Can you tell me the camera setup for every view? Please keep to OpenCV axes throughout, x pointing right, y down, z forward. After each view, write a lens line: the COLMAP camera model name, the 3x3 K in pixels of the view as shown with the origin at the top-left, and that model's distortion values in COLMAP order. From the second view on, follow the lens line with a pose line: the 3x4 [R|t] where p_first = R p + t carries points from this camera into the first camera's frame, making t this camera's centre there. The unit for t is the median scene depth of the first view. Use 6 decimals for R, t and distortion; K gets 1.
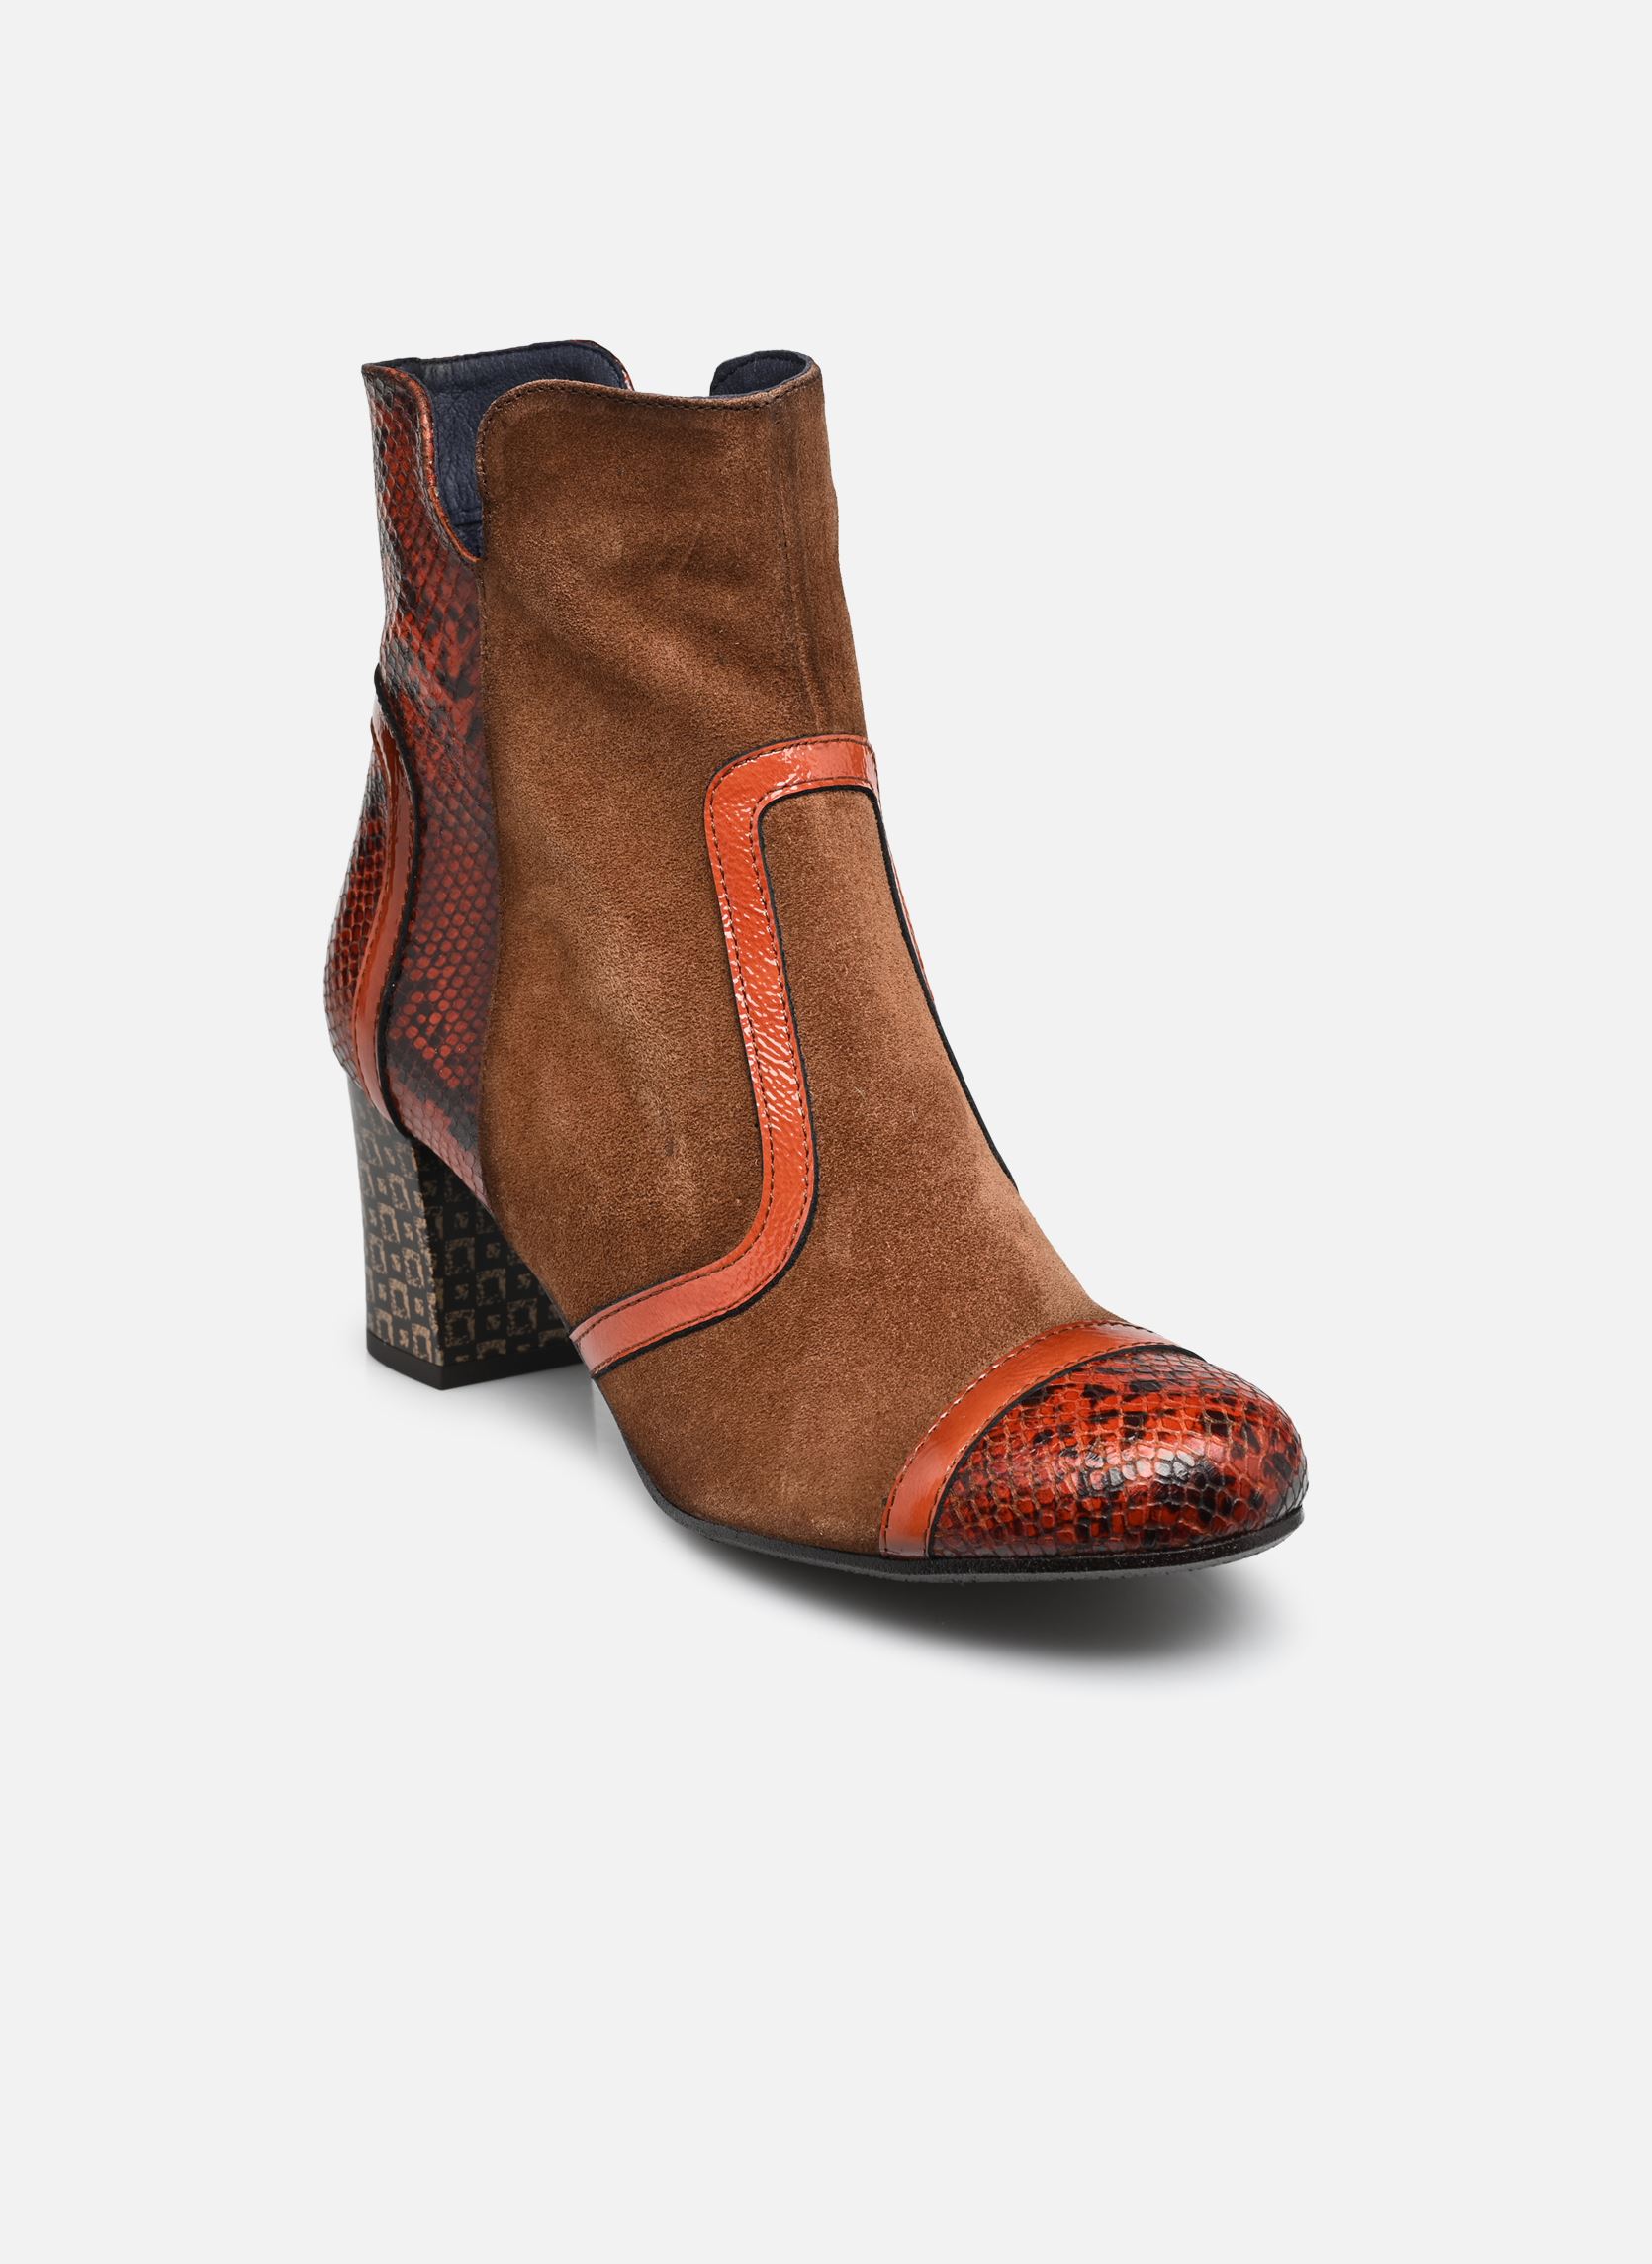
lens RADIAL K [[8374.2, 0, 825.7], [0, 8374.2, 1131.7], [0, 0, 1]] dist [-0.256209, 0.000000]
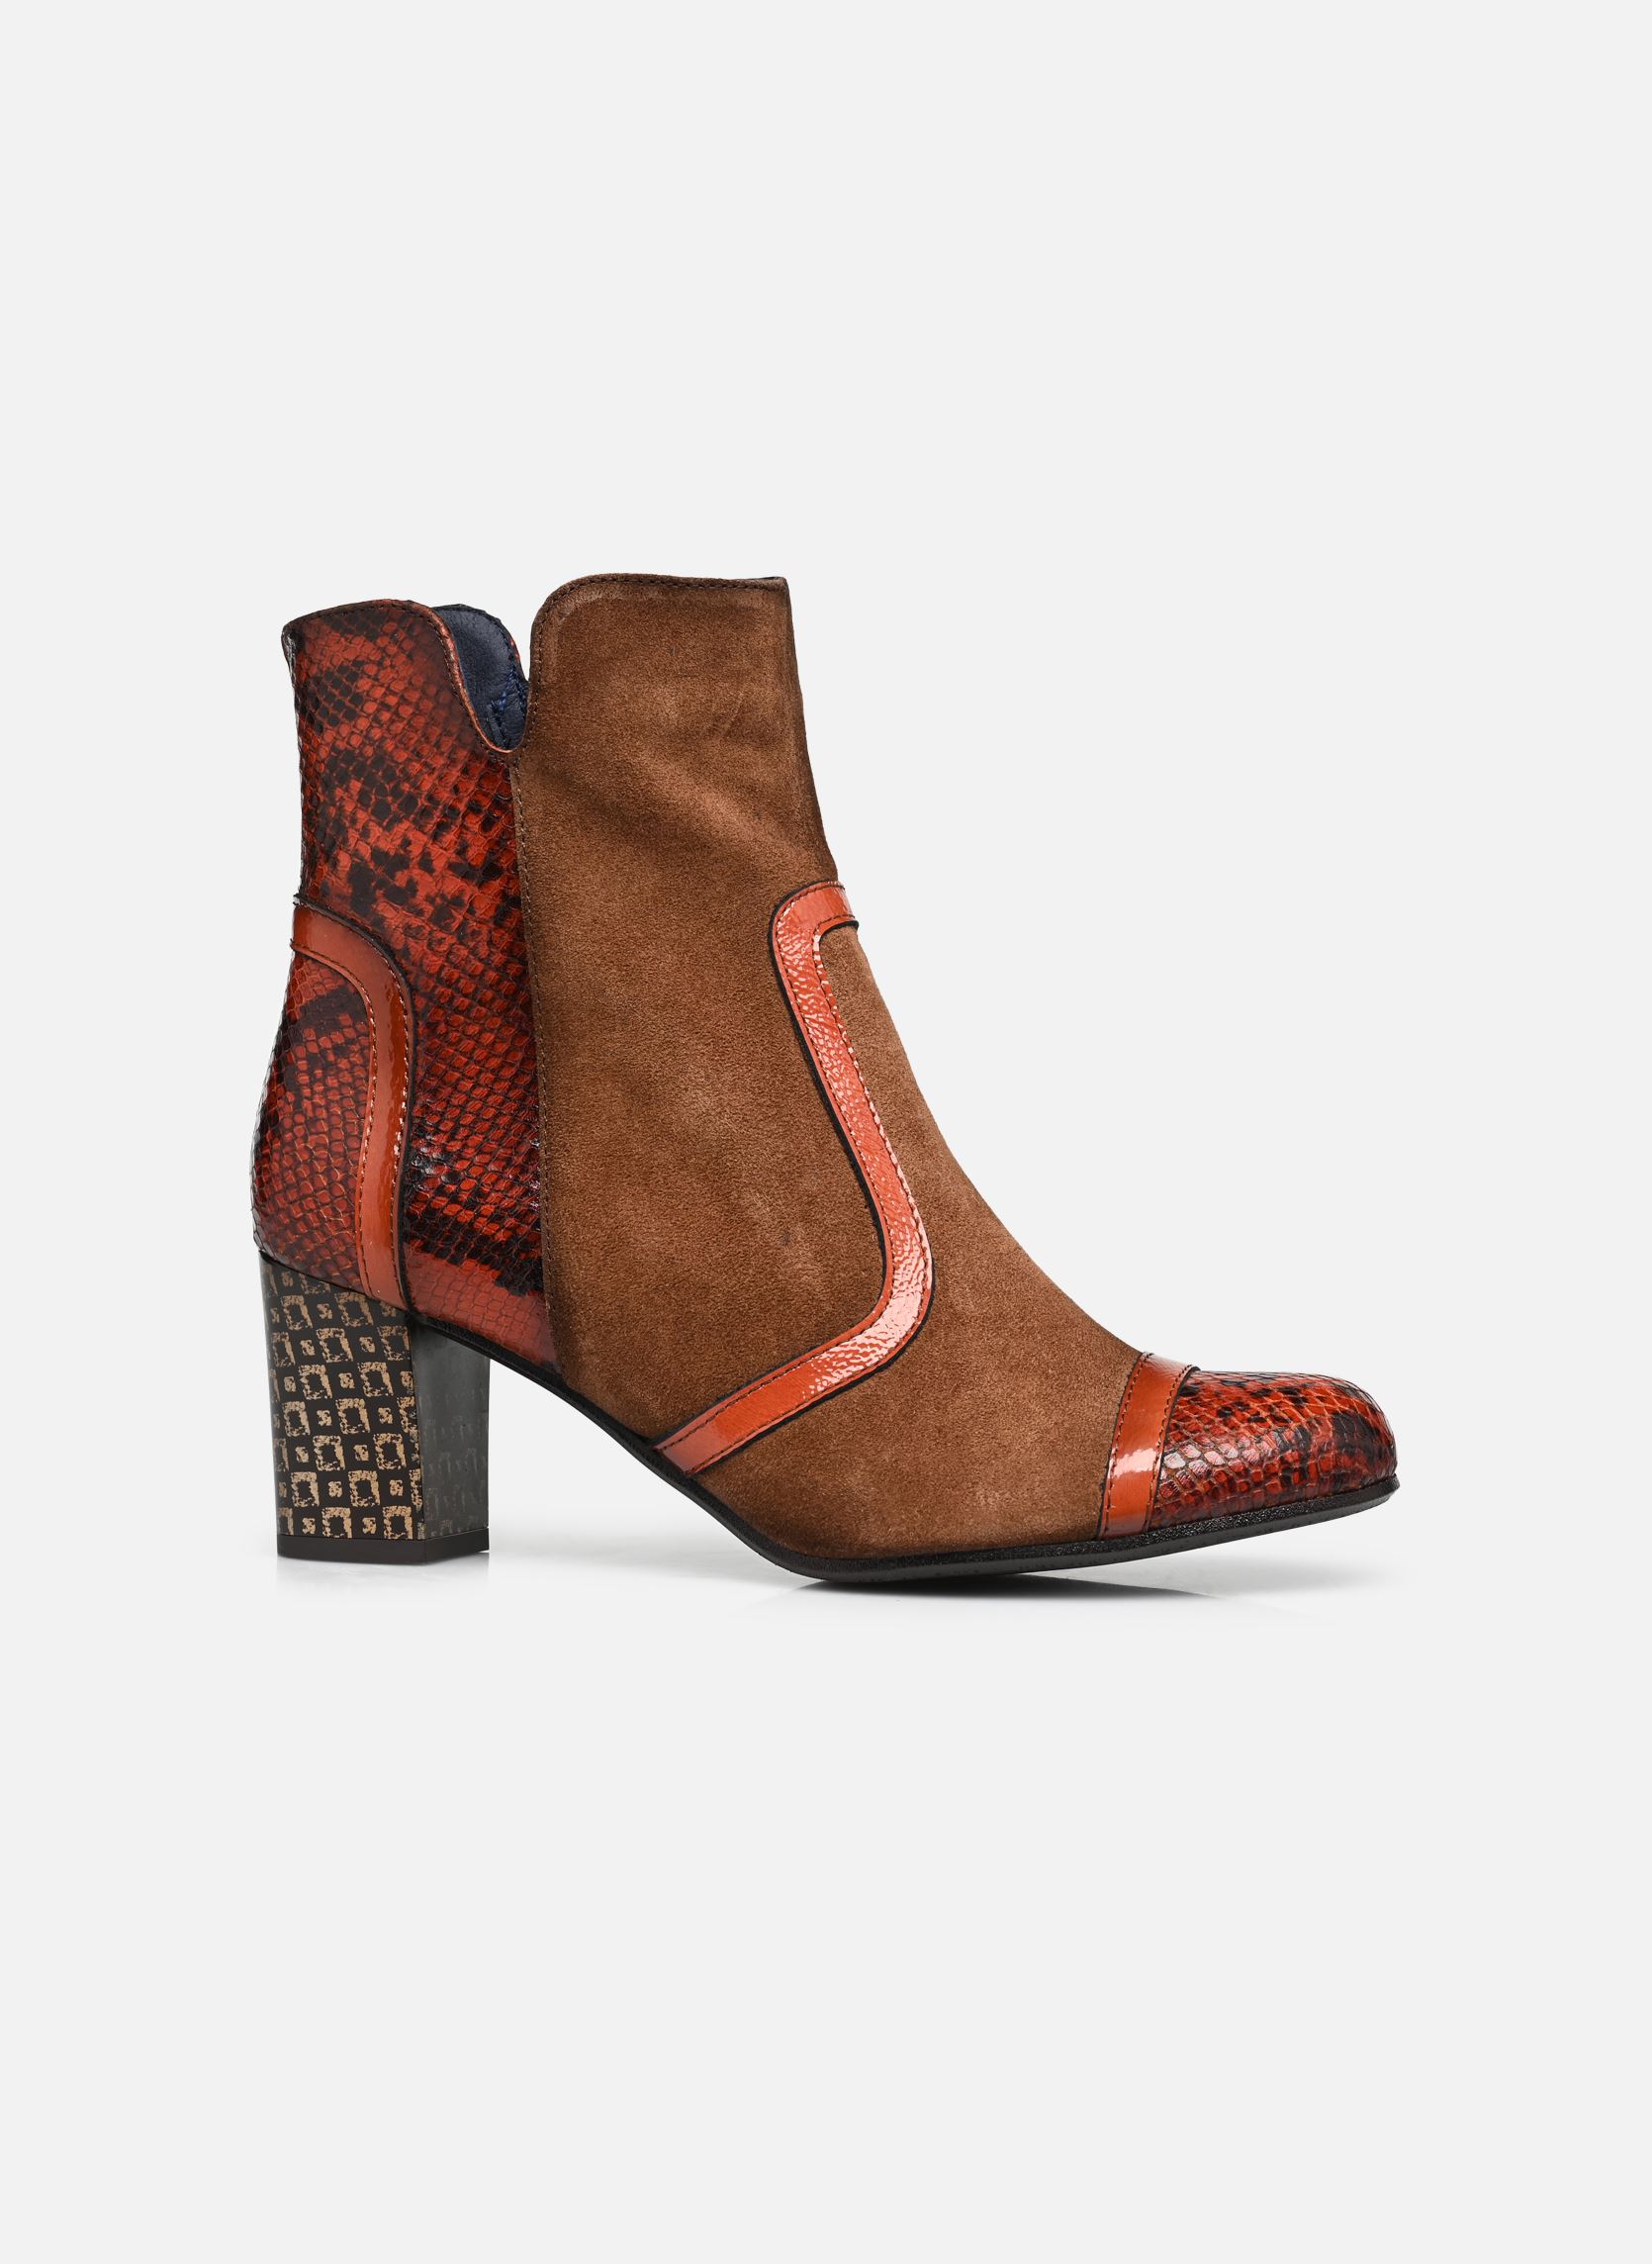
lens RADIAL K [[8374.2, 0, 826.2], [0, 8374.2, 1132.5], [0, 0, 1]] dist [-0.256209, 0.000000]
pose [[0.766224, -0.007157, 0.642534, -0.733990], [0.186155, 0.959530, -0.211302, 0.226060], [-0.615018, 0.281516, 0.736547, 0.171870]]
